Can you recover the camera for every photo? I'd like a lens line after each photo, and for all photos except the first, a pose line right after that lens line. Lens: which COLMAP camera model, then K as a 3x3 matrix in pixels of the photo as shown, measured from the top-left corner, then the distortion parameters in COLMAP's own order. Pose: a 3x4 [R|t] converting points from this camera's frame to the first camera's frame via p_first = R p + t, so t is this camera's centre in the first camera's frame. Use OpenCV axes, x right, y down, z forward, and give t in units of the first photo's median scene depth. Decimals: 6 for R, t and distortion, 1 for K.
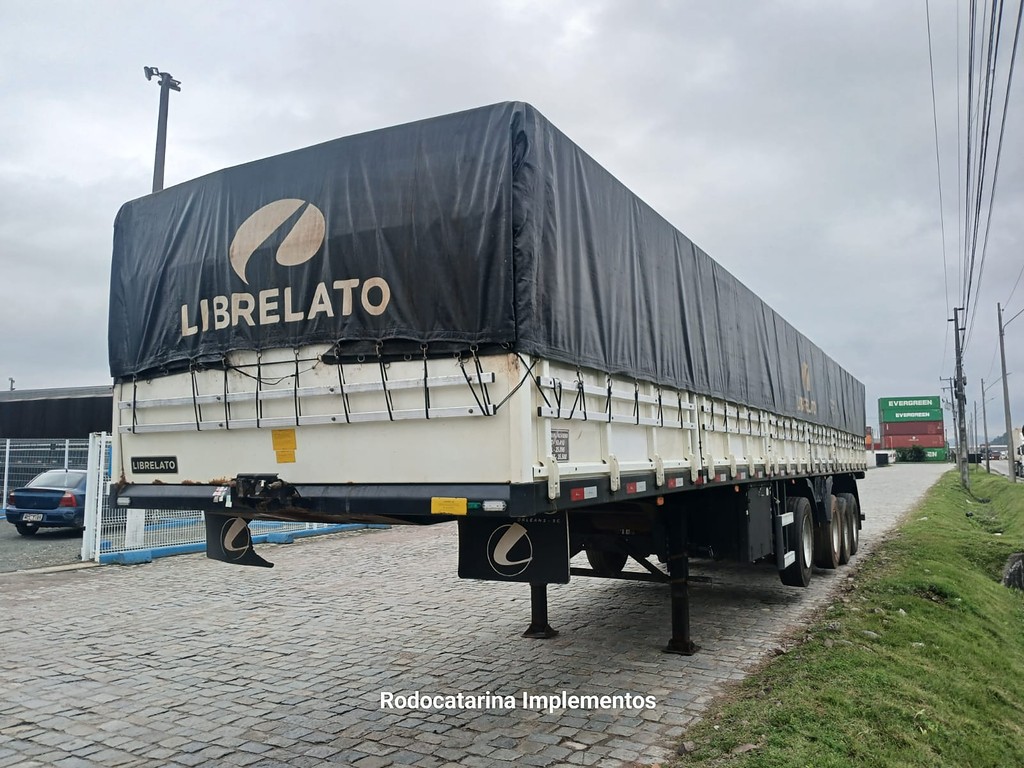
lens RADIAL K [[787.5, 0, 504.9], [0, 787.5, 382.0], [0, 0, 1]] dist [0.090005, -0.181042]
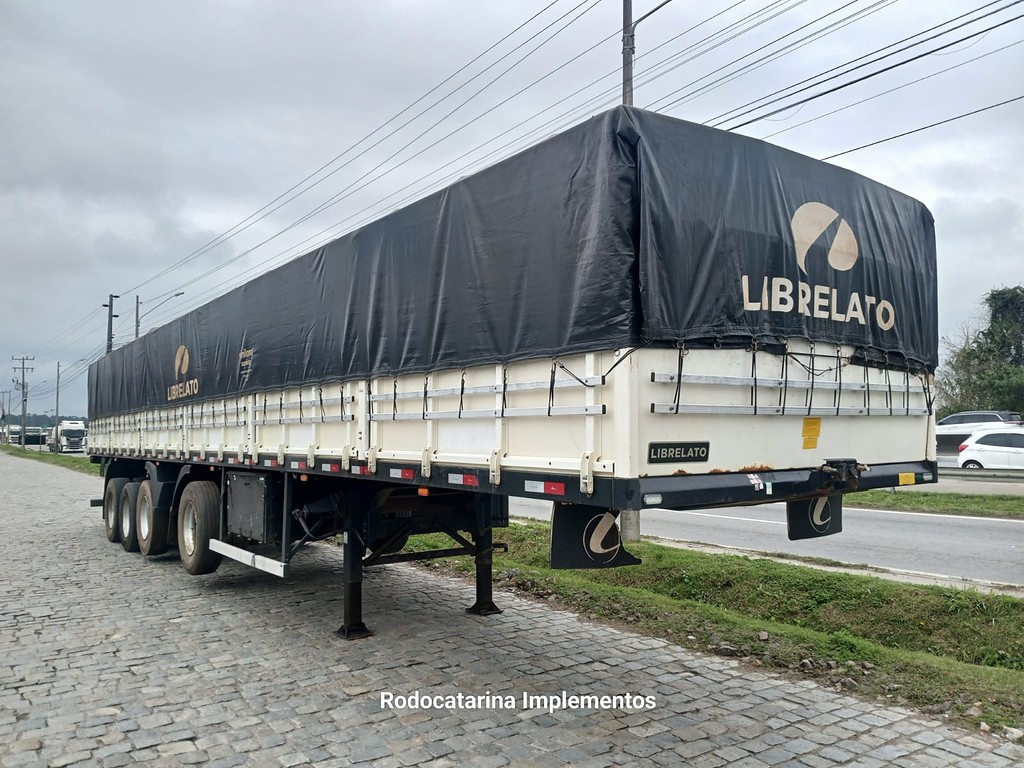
lens RADIAL K [[780.0, 0, 512.0], [0, 780.0, 384.0], [0, 0, 1]] dist [0.091635, -0.159438]
pose [[0.425128, 0.063773, 0.902884, -1.365969], [-0.086731, 0.995795, -0.029498, 0.078363], [-0.900968, -0.065768, 0.428871, 0.878634]]
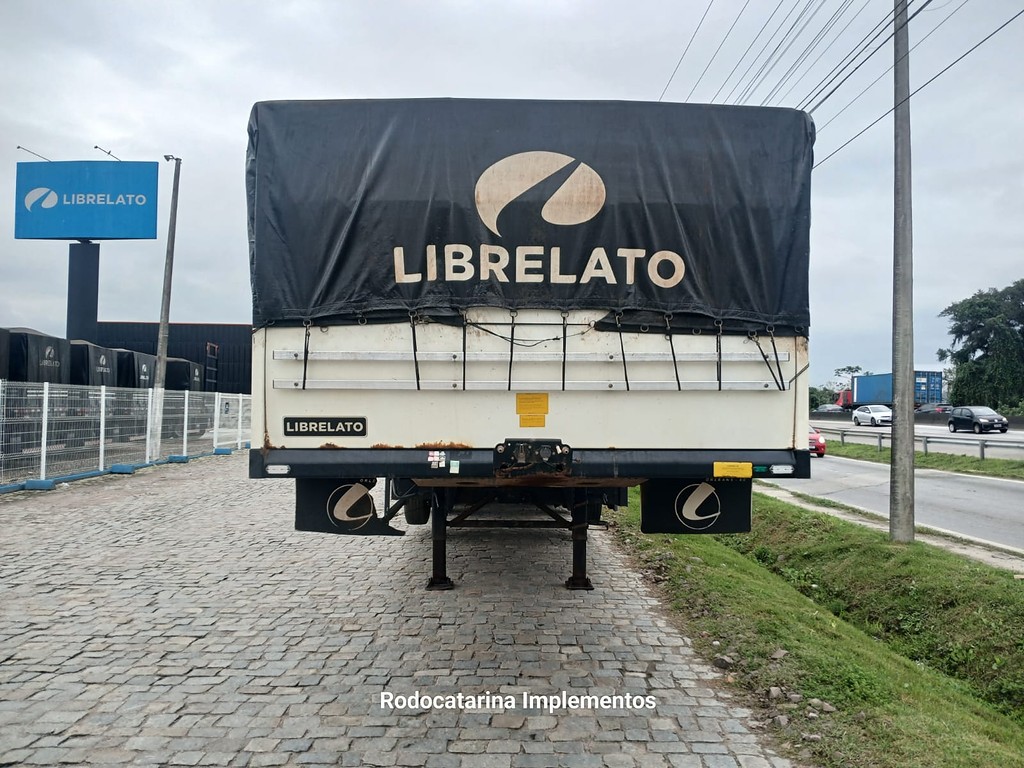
lens RADIAL K [[780.0, 0, 512.0], [0, 780.0, 384.0], [0, 0, 1]] dist [0.091635, -0.159438]
pose [[0.861597, 0.032538, 0.506549, -0.756638], [-0.065555, 0.996719, 0.047480, 0.004892], [-0.503342, -0.074115, 0.860903, 0.184311]]
